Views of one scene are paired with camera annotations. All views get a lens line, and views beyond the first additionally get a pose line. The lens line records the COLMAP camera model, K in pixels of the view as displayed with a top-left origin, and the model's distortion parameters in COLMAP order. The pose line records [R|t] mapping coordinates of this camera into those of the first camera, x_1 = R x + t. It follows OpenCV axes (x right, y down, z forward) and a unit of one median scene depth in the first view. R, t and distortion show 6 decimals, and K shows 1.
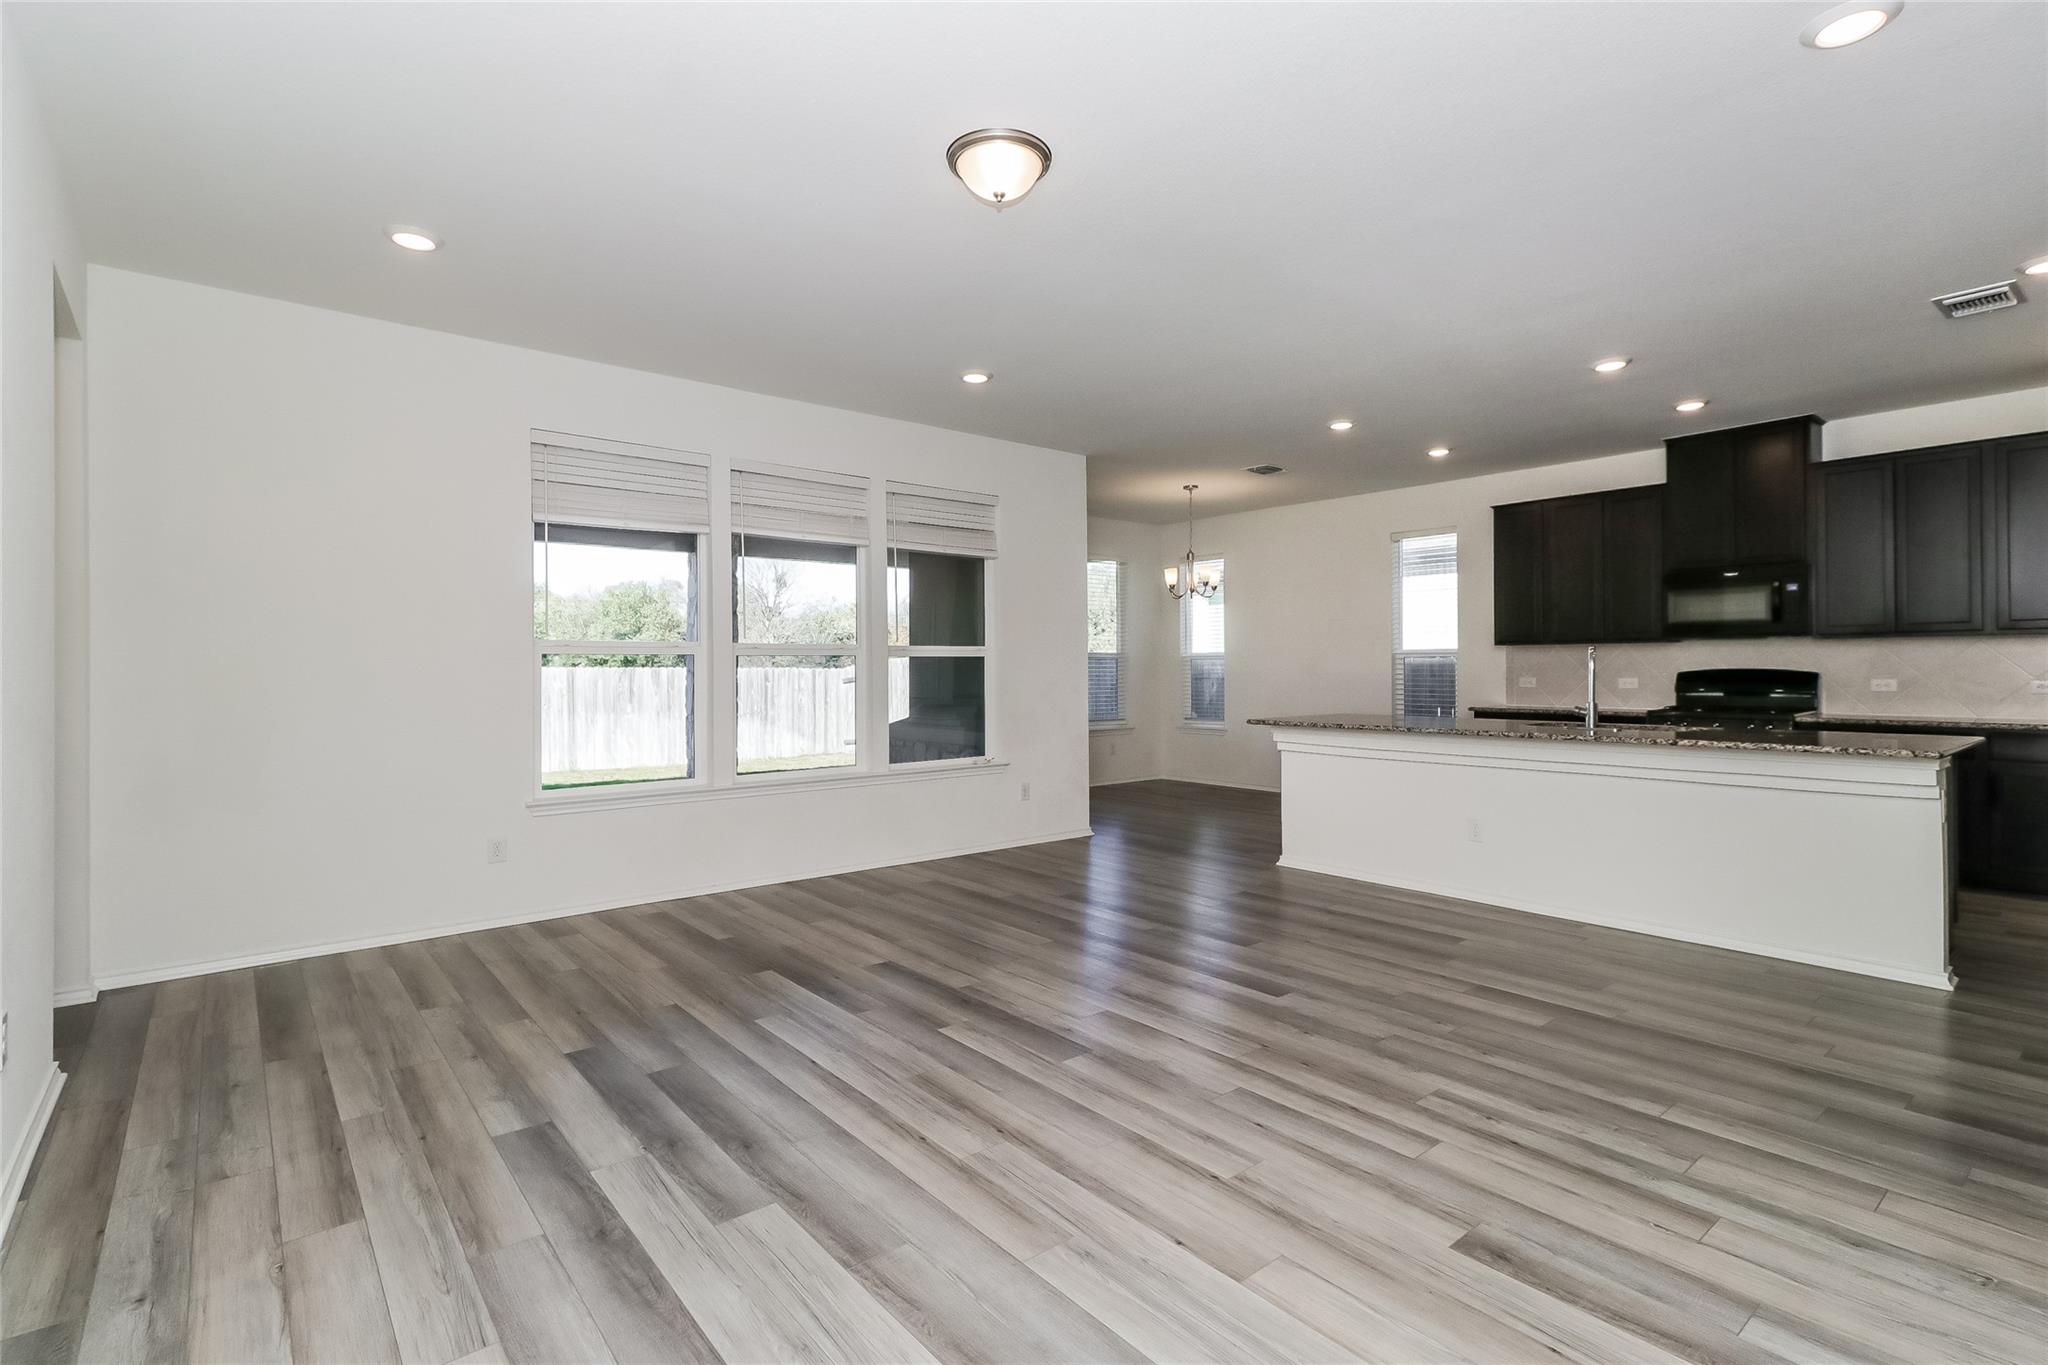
lens RADIAL K [[973.8, 0, 1024.3], [0, 973.8, 666.6], [0, 0, 1]] dist [0.012599, 0.000543]
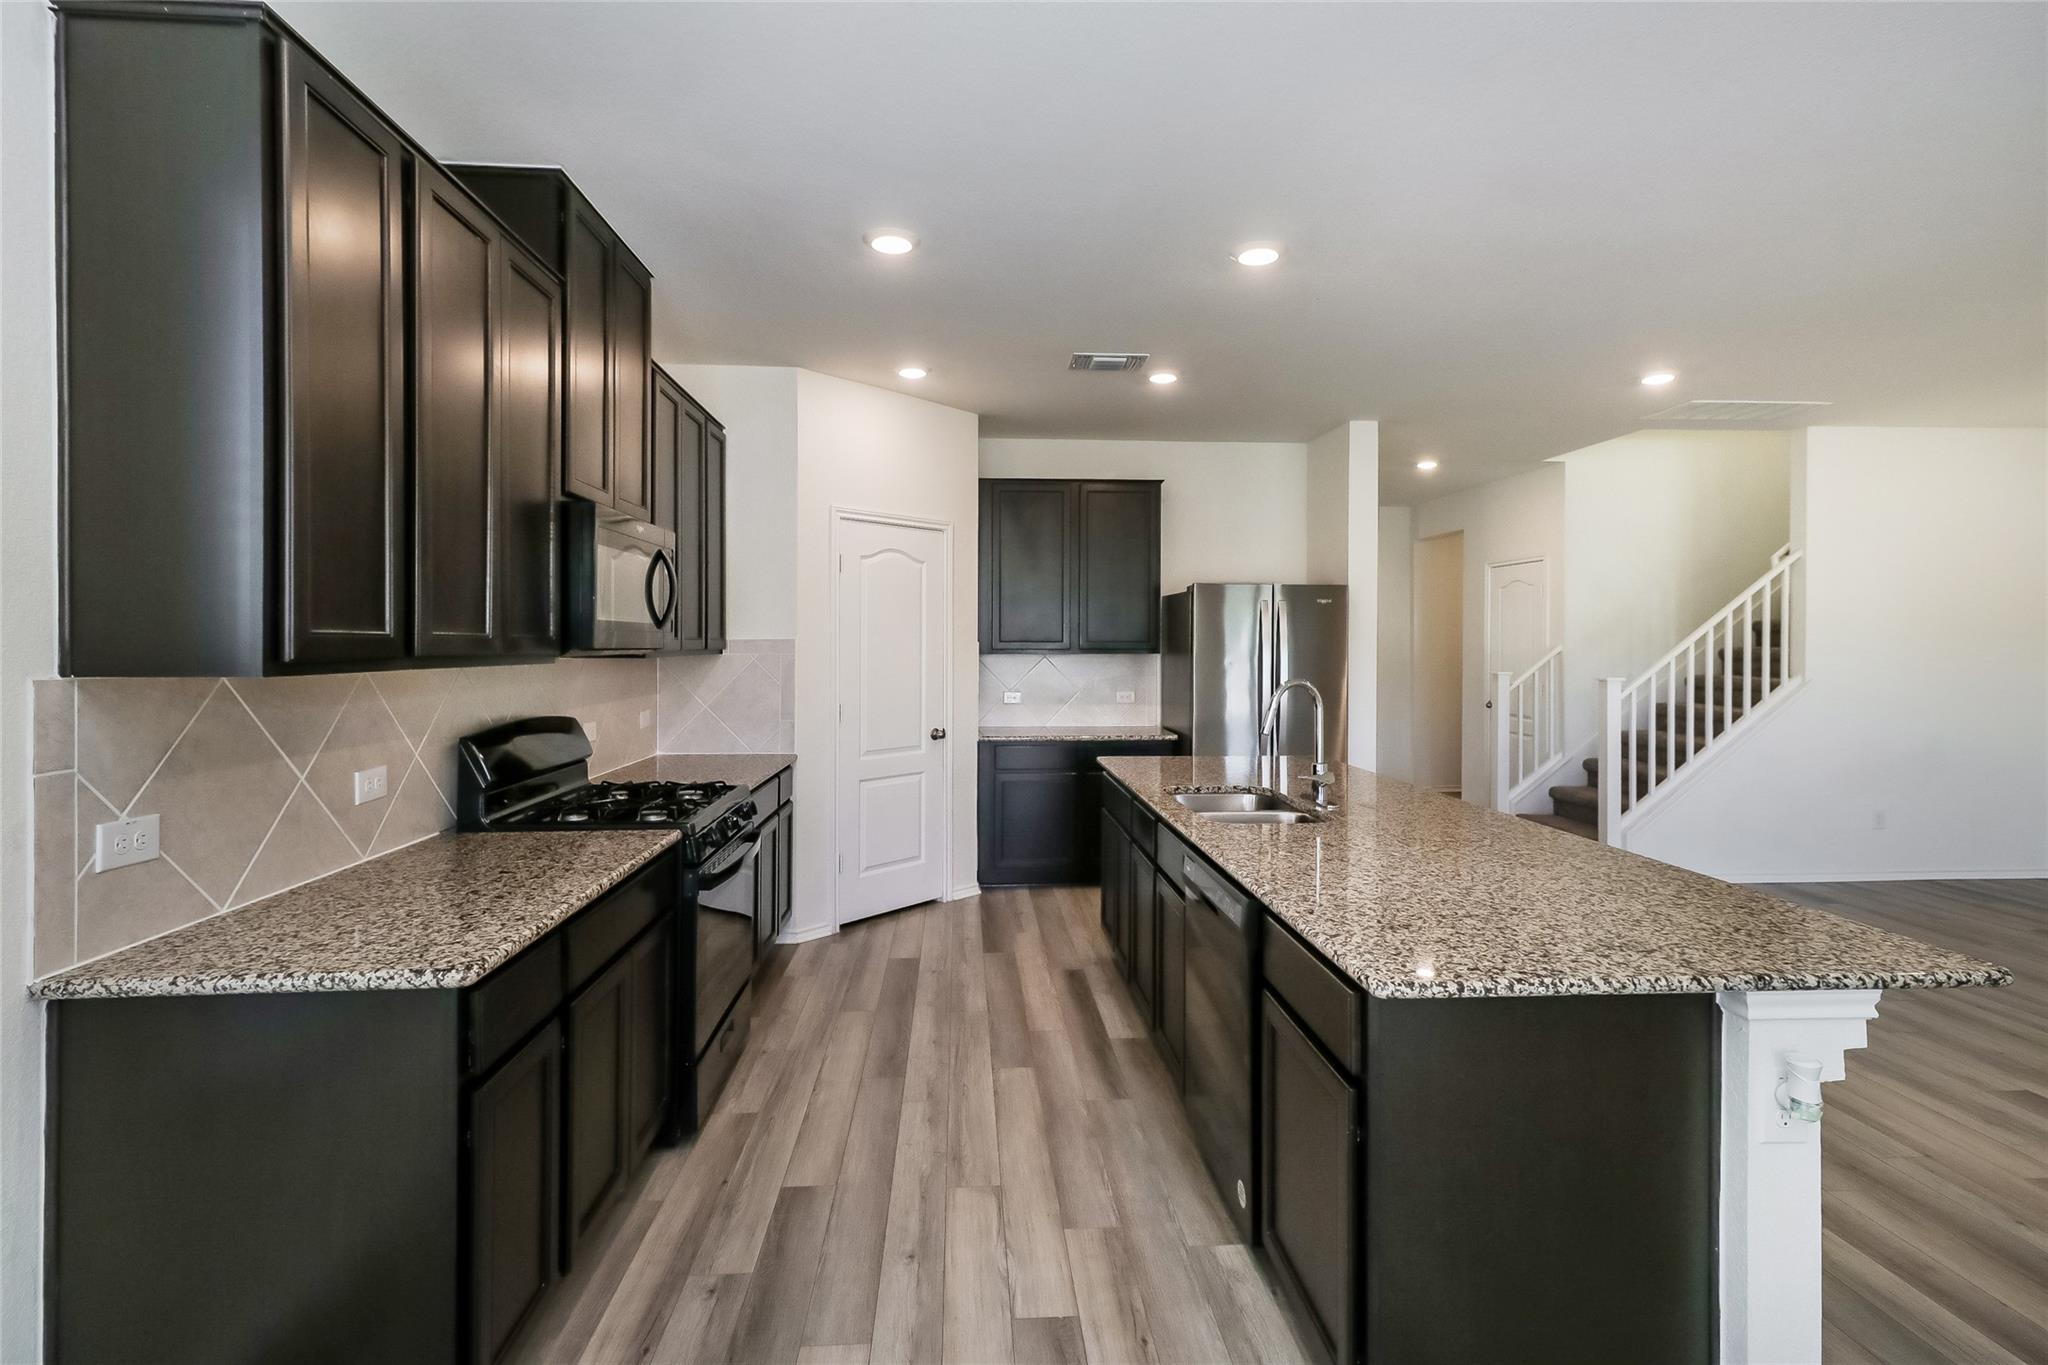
lens RADIAL K [[973.8, 0, 1038.8], [0, 973.8, 635.9], [0, 0, 1]] dist [0.012599, 0.000543]
pose [[-0.817488, 0.008078, 0.575889, 0.528831], [0.000660, 0.999914, -0.013089, -0.064832], [-0.575945, -0.010320, -0.817423, 2.549789]]
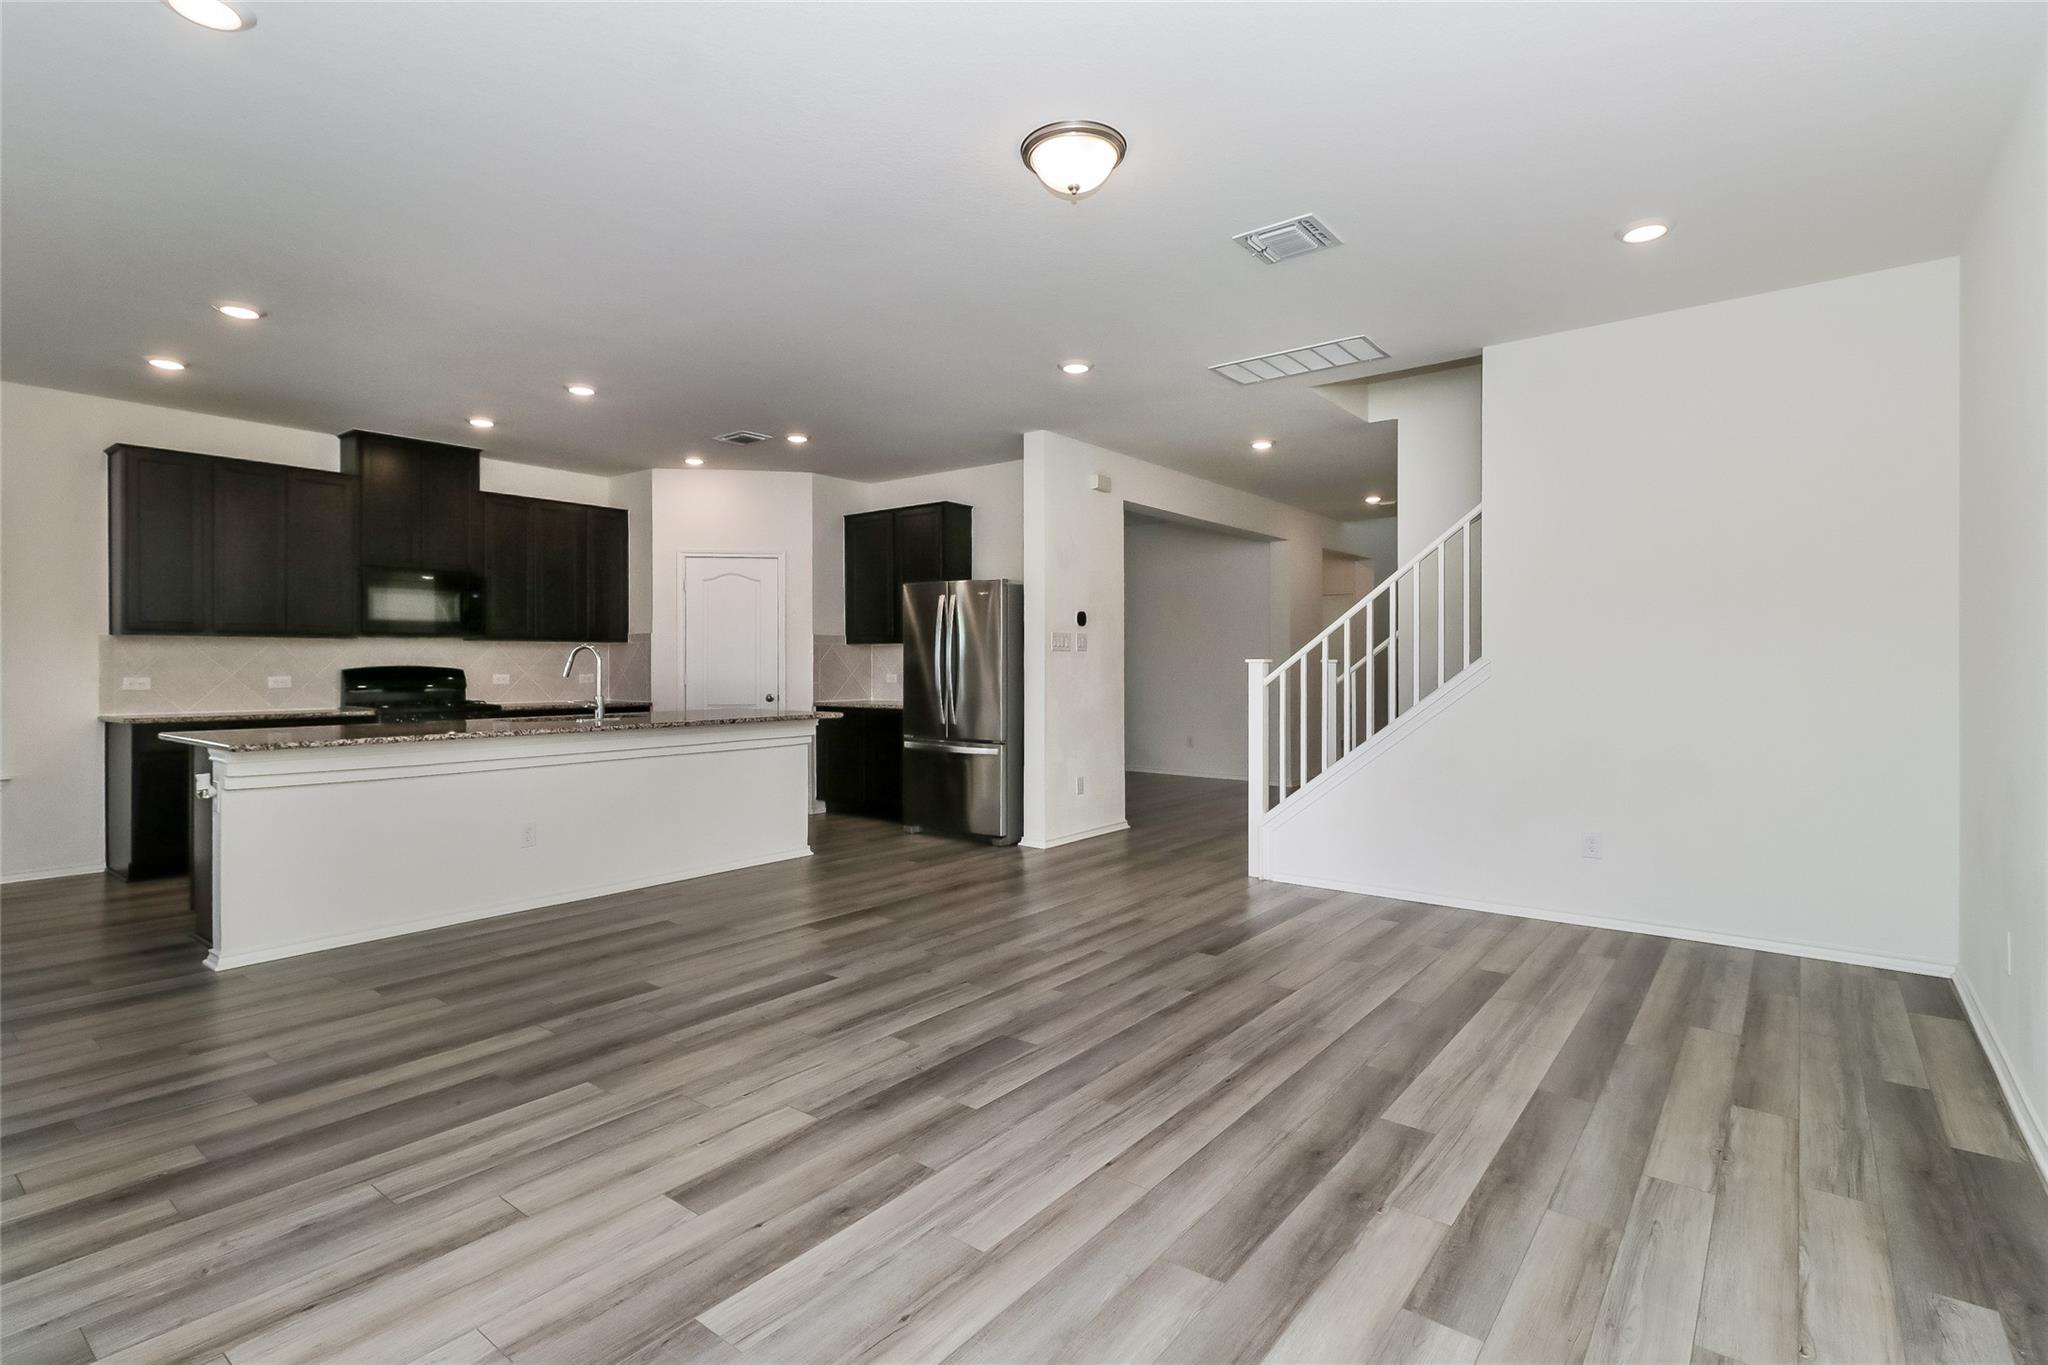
lens RADIAL K [[973.8, 0, 1027.8], [0, 973.8, 673.7], [0, 0, 1]] dist [0.012599, 0.000543]
pose [[-0.217159, -0.005964, 0.976118, -0.917720], [-0.002273, 0.999982, 0.005604, 0.006527], [-0.976134, -0.001001, -0.217169, 1.173357]]
